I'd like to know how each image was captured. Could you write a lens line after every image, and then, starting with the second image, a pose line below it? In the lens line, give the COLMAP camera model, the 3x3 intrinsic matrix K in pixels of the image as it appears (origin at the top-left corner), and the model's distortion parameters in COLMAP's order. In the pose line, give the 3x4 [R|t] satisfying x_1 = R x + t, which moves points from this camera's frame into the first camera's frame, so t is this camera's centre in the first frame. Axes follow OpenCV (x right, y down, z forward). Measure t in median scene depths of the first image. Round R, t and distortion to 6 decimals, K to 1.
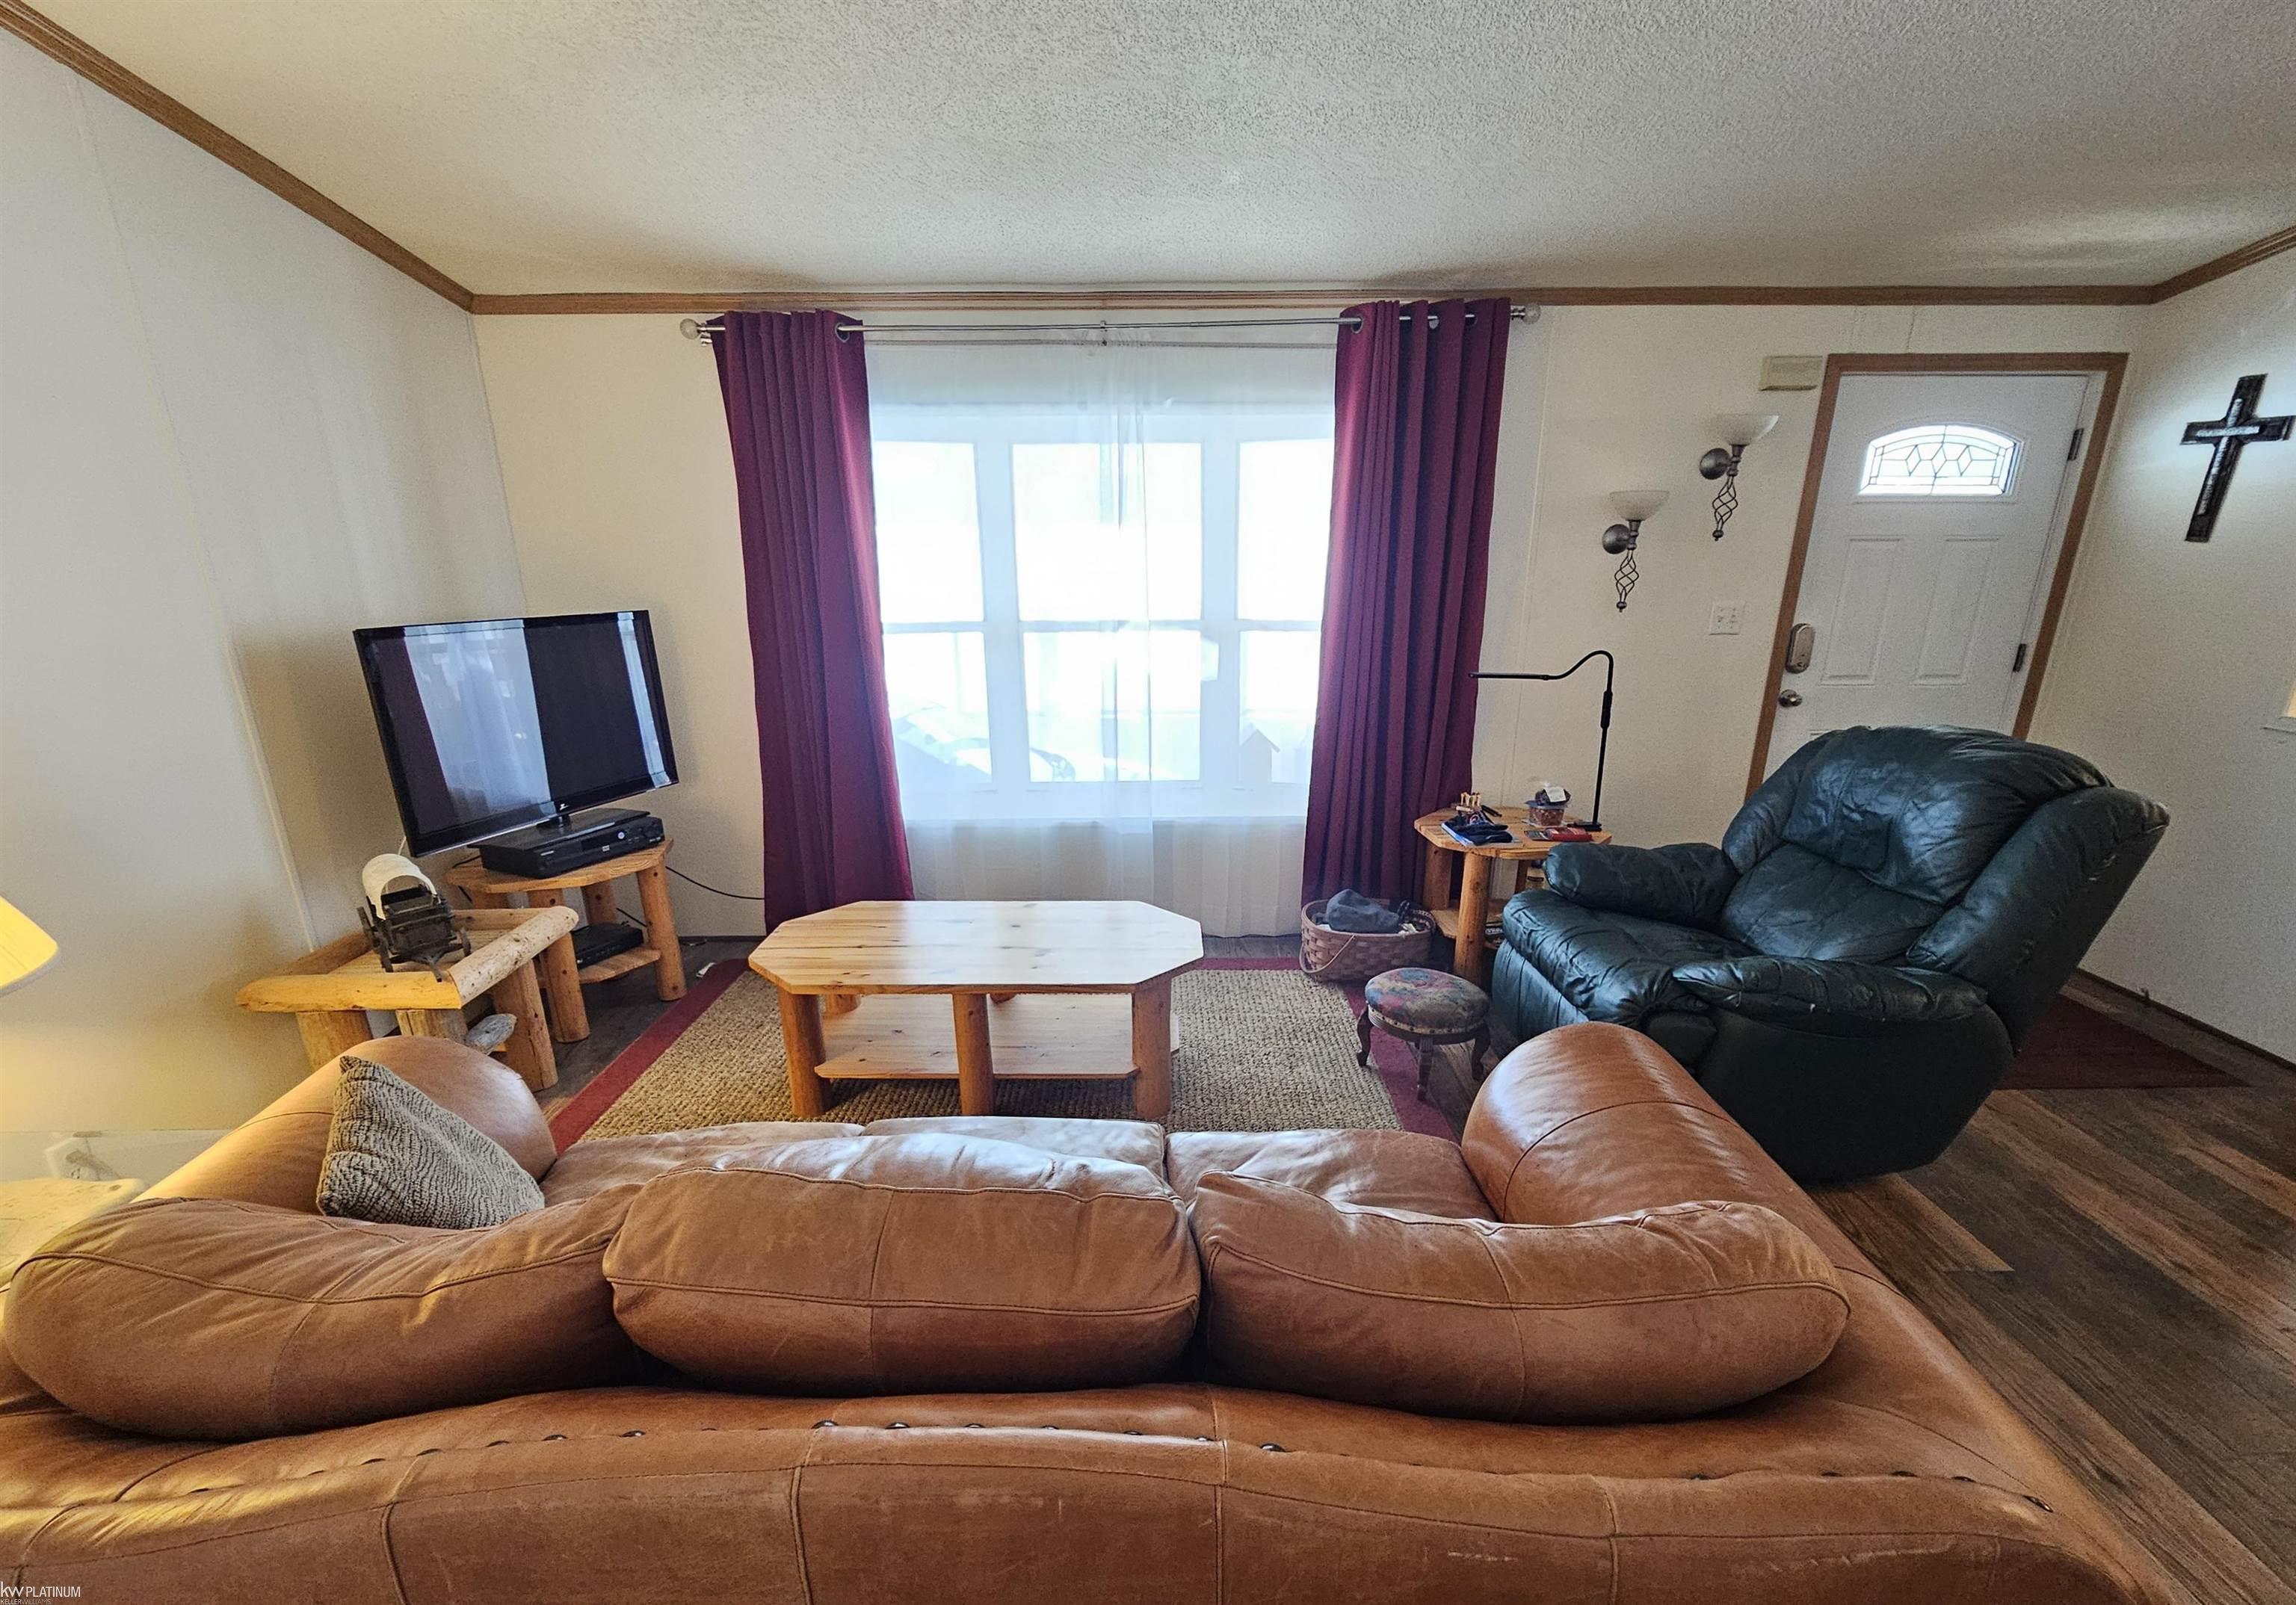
lens RADIAL K [[983.1, 0, 1153.2], [0, 983.1, 868.3], [0, 0, 1]] dist [-0.001537, -0.000722]
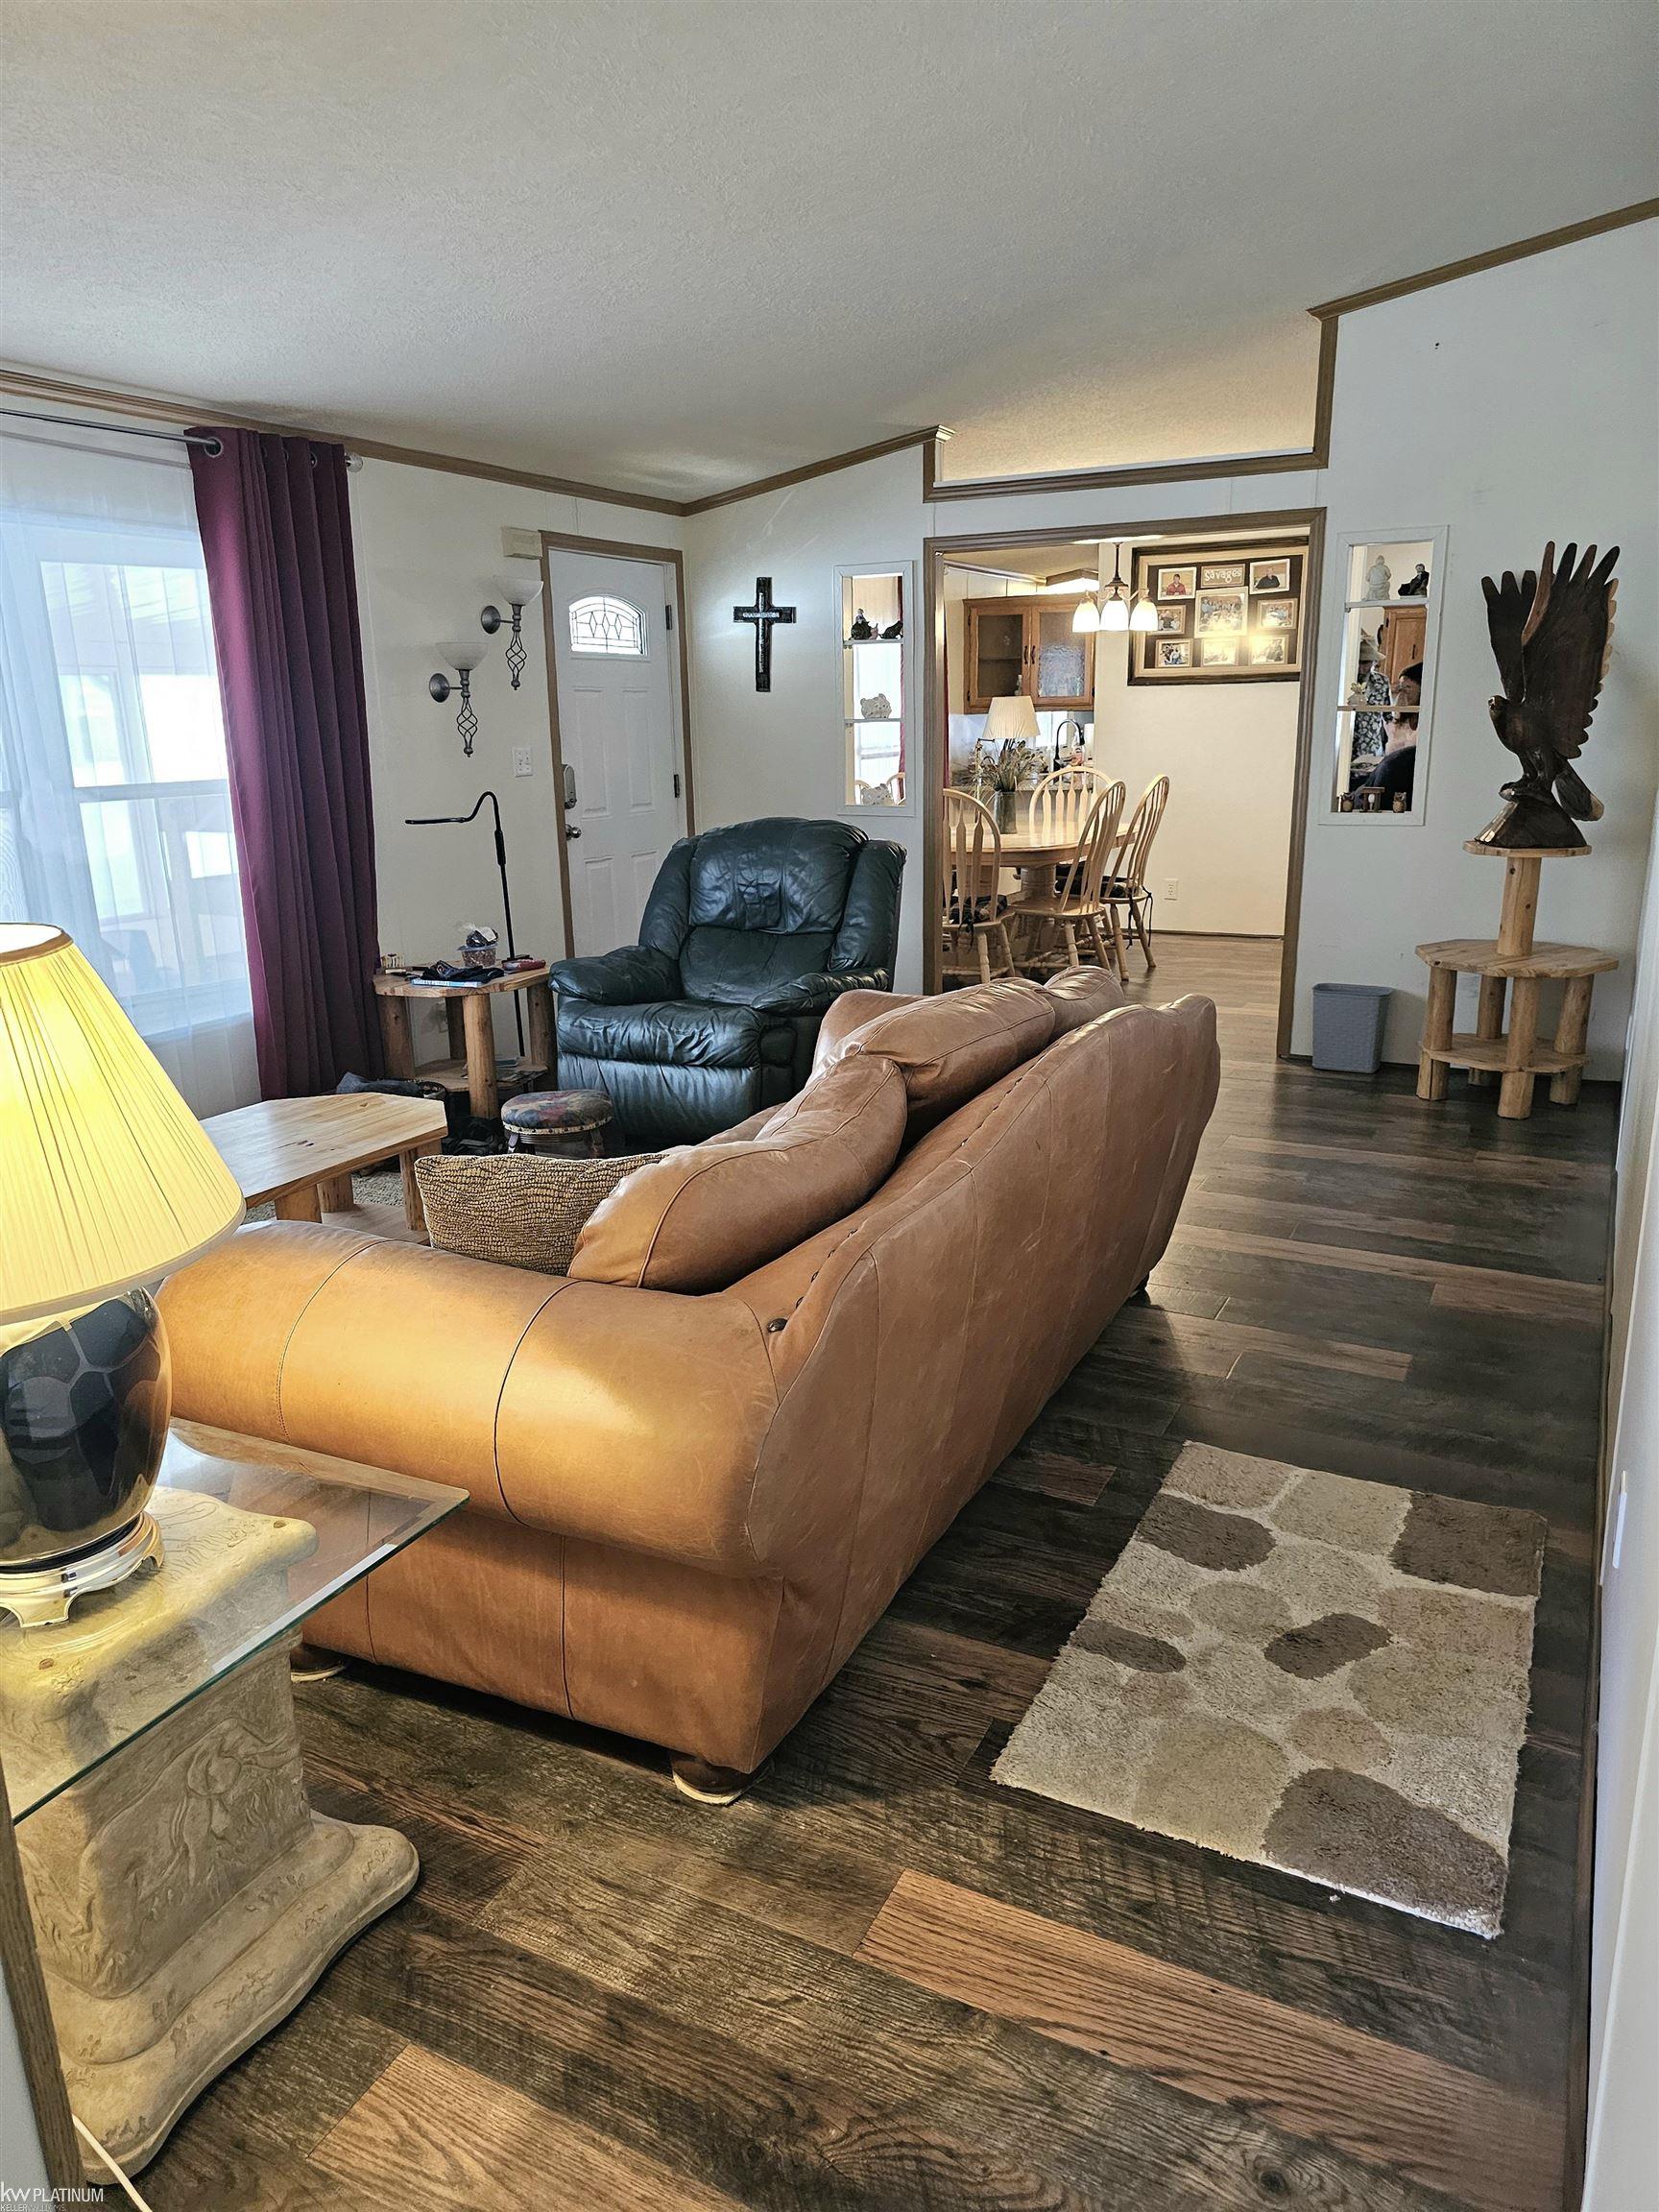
lens RADIAL K [[1480.6, 0, 857.3], [0, 1480.6, 1100.9], [0, 0, 1]] dist [0.080399, -0.106170]
pose [[0.463722, -0.229185, 0.855825, -0.800370], [0.290819, 0.951816, 0.097313, 0.052274], [-0.836891, 0.203764, 0.508029, -0.069594]]
